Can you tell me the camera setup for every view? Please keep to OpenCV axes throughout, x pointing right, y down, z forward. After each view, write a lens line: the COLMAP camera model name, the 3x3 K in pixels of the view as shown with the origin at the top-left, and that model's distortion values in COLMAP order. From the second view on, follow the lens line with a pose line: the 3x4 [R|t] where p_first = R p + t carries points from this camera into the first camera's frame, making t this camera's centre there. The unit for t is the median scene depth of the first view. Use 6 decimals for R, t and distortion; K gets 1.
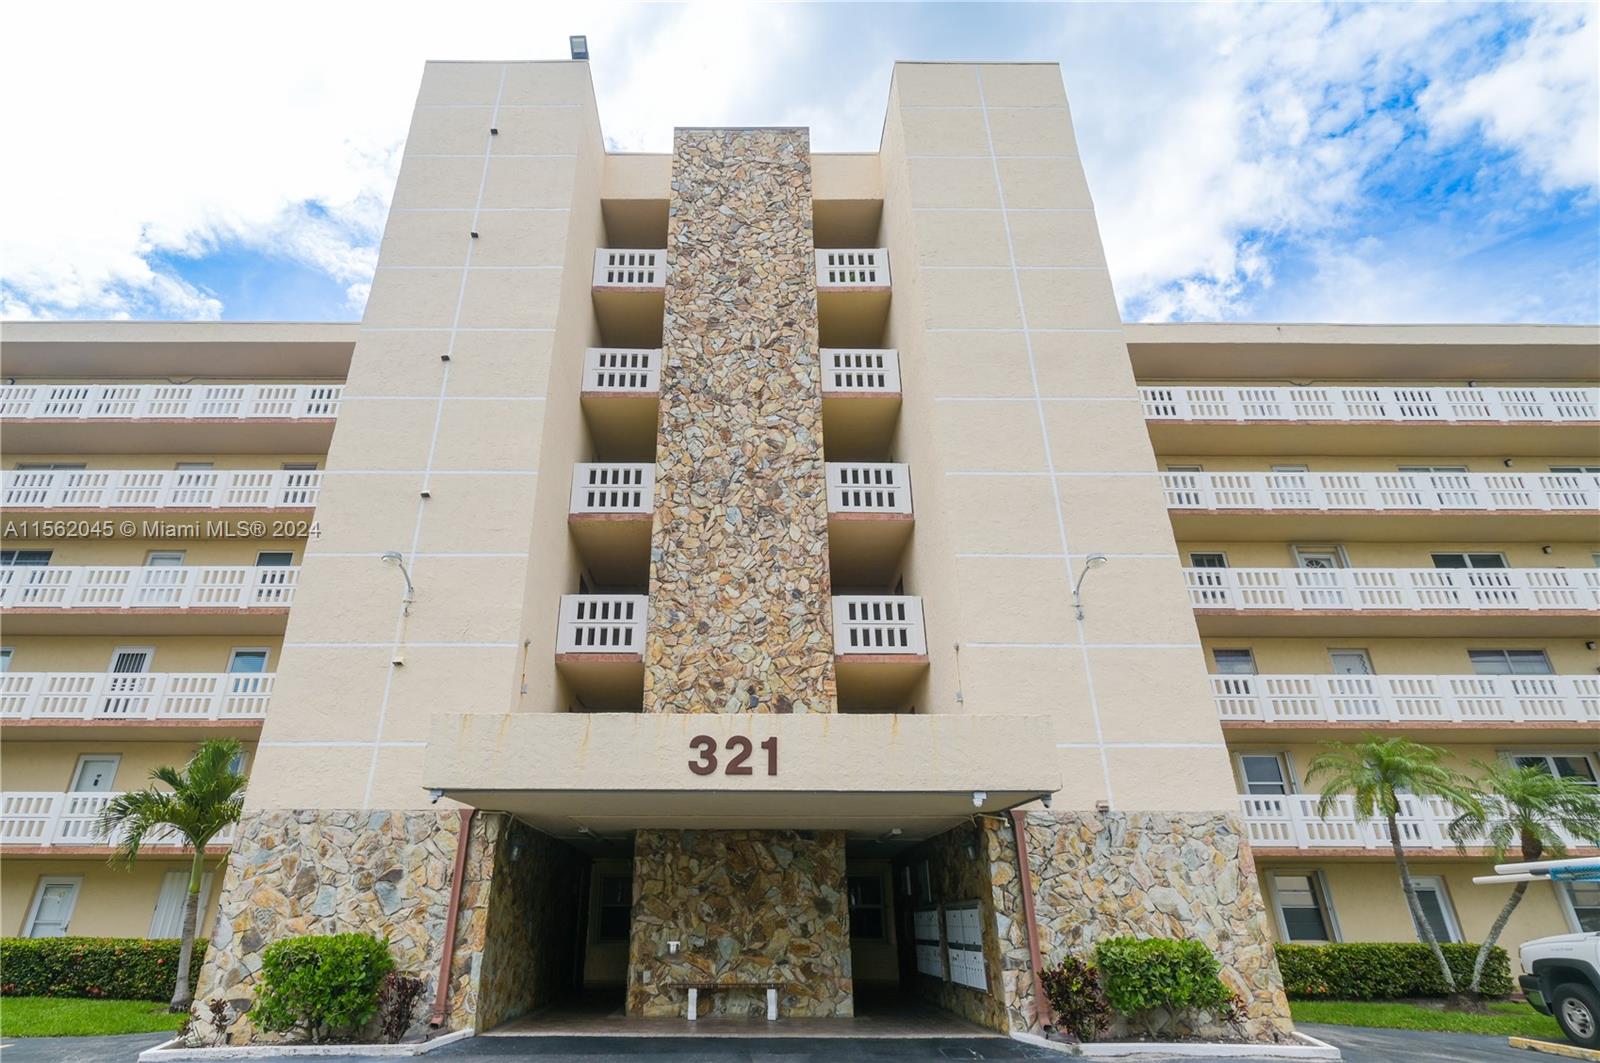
lens RADIAL K [[830.2, 0, 799.7], [0, 830.2, 534.1], [0, 0, 1]] dist [-0.005880, 0.002691]
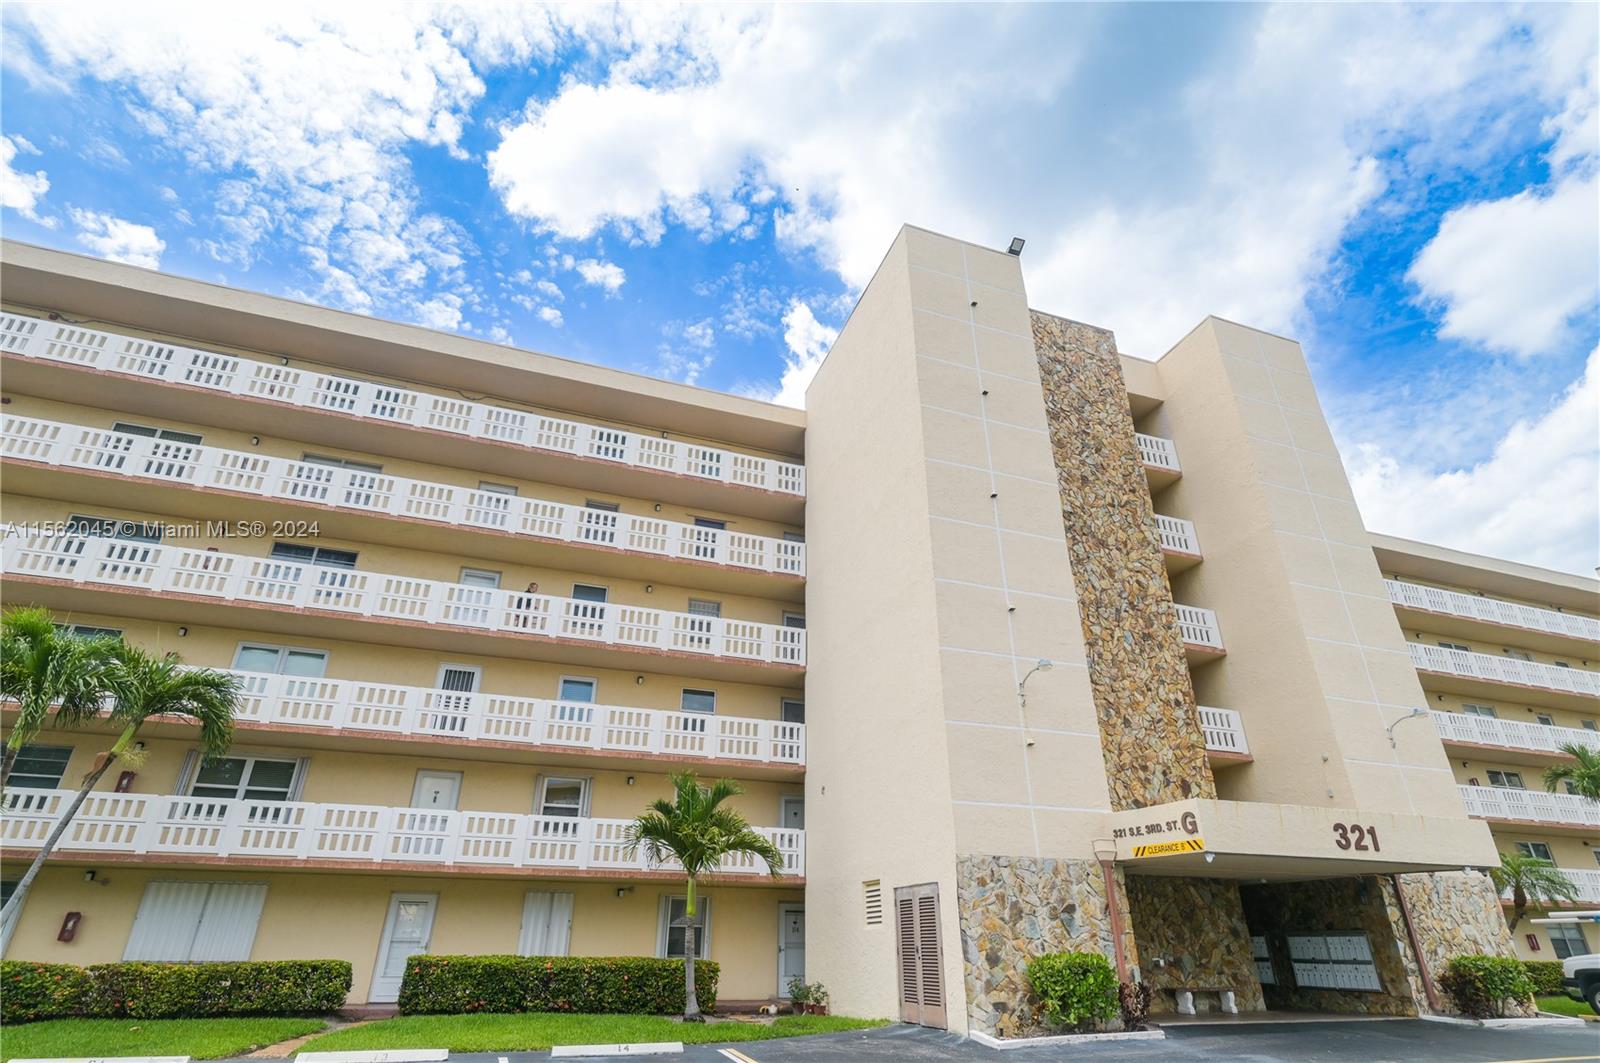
lens RADIAL K [[830.2, 0, 737.6], [0, 830.2, 523.7], [0, 0, 1]] dist [-0.005880, 0.002691]
pose [[0.944302, 0.153490, 0.291093, -1.167810], [-0.145062, 0.988135, -0.050454, -0.047866], [-0.295384, 0.005417, 0.955363, -0.104867]]
